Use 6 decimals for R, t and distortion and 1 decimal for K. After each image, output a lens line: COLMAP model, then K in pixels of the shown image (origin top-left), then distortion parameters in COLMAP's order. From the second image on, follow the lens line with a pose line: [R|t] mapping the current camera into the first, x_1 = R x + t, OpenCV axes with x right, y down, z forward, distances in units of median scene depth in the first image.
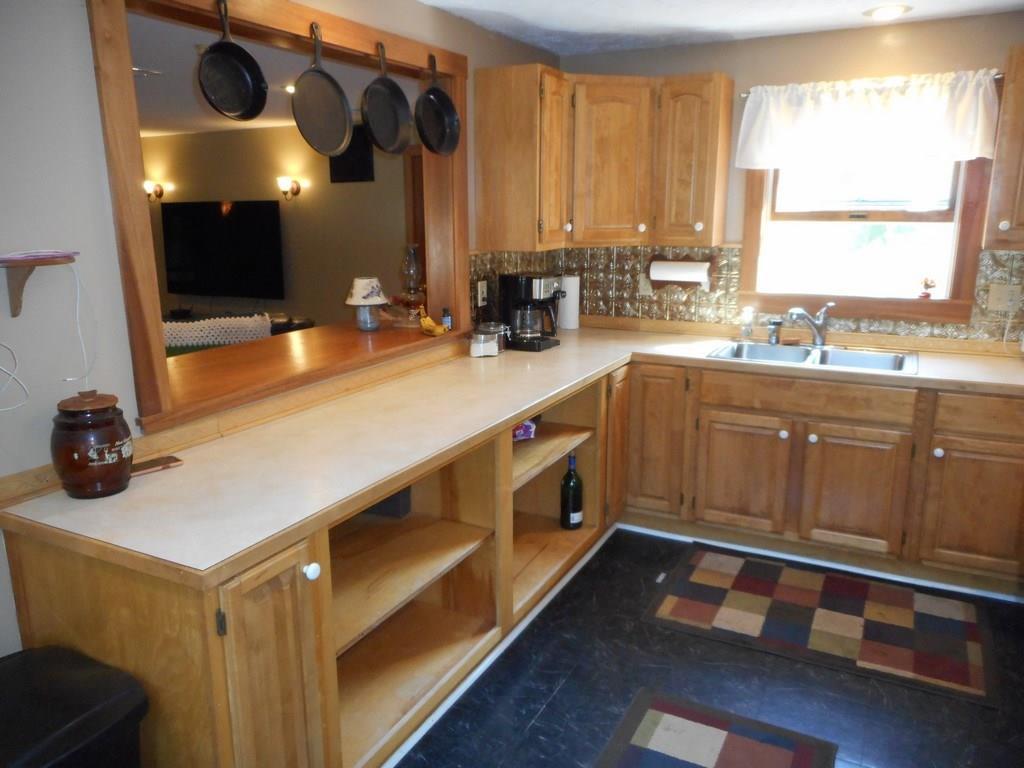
lens RADIAL K [[765.5, 0, 512.0], [0, 765.5, 384.0], [0, 0, 1]] dist [-0.000635, -0.006494]
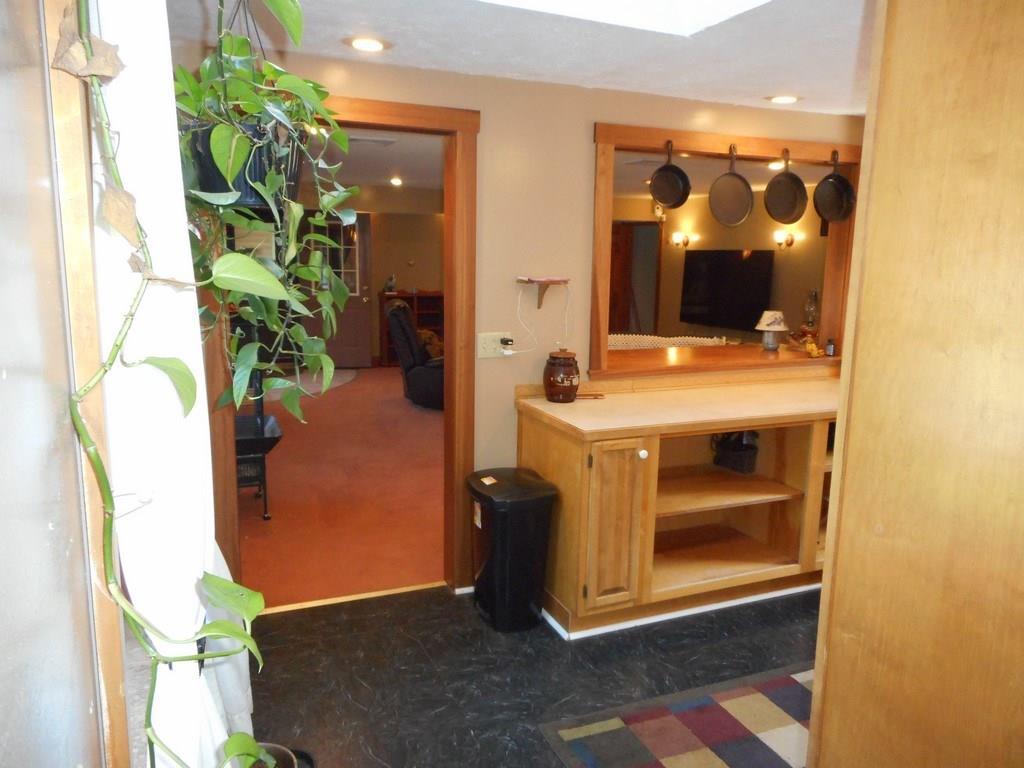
lens RADIAL K [[765.5, 0, 512.0], [0, 765.5, 384.0], [0, 0, 1]] dist [-0.000635, -0.006494]
pose [[0.773252, 0.127876, -0.621071, 0.468852], [-0.163051, 0.986618, 0.000137, 0.096453], [0.612777, 0.101161, 0.783755, -0.501374]]
